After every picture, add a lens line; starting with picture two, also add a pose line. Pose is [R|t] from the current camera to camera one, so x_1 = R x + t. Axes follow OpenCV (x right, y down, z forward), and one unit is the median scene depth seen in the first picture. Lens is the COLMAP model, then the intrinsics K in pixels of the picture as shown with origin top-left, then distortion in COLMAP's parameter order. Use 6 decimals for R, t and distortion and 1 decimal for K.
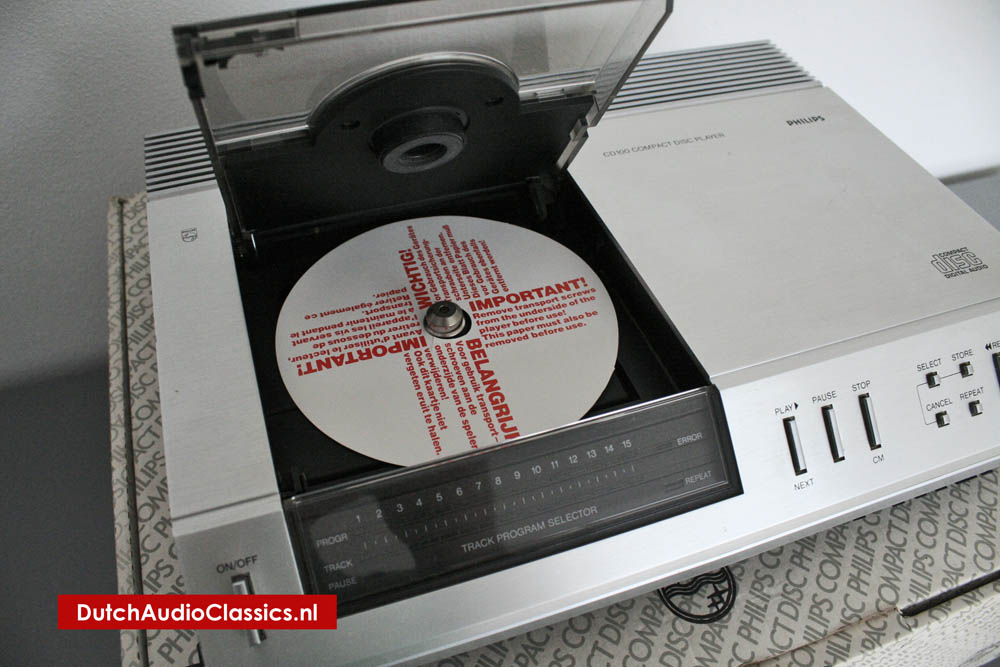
lens RADIAL K [[808.4, 0, 500.0], [0, 808.4, 333.5], [0, 0, 1]] dist [-0.156189, 0.129717]
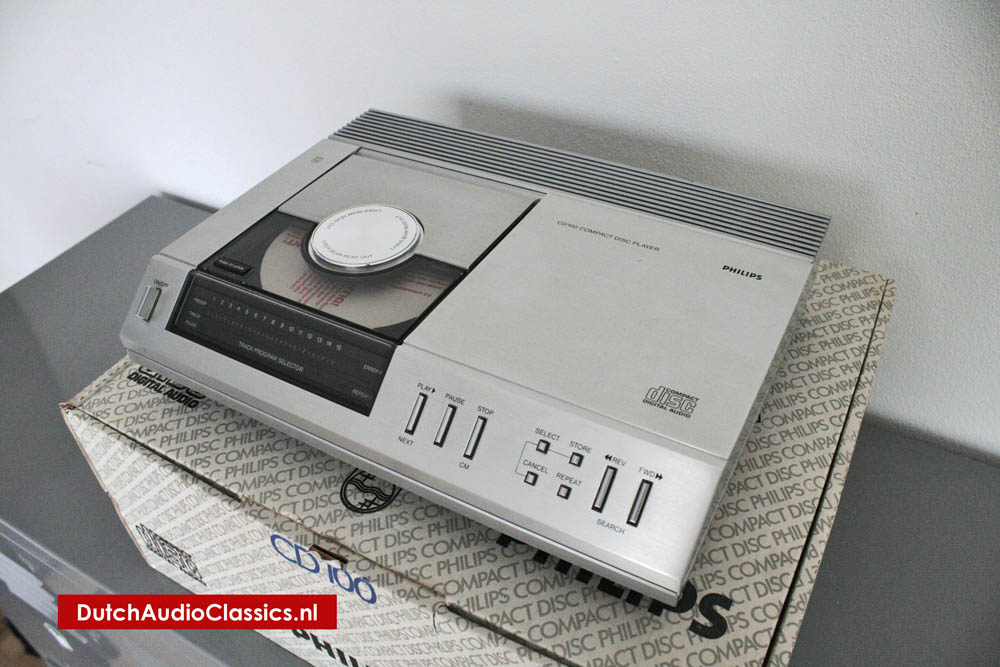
lens RADIAL K [[808.4, 0, 500.0], [0, 808.4, 333.5], [0, 0, 1]] dist [-0.156189, 0.129717]
pose [[0.659156, 0.447994, -0.603999, 1.149295], [-0.510480, 0.856339, 0.078060, -0.147792], [0.552198, 0.256875, 0.793153, -0.060906]]
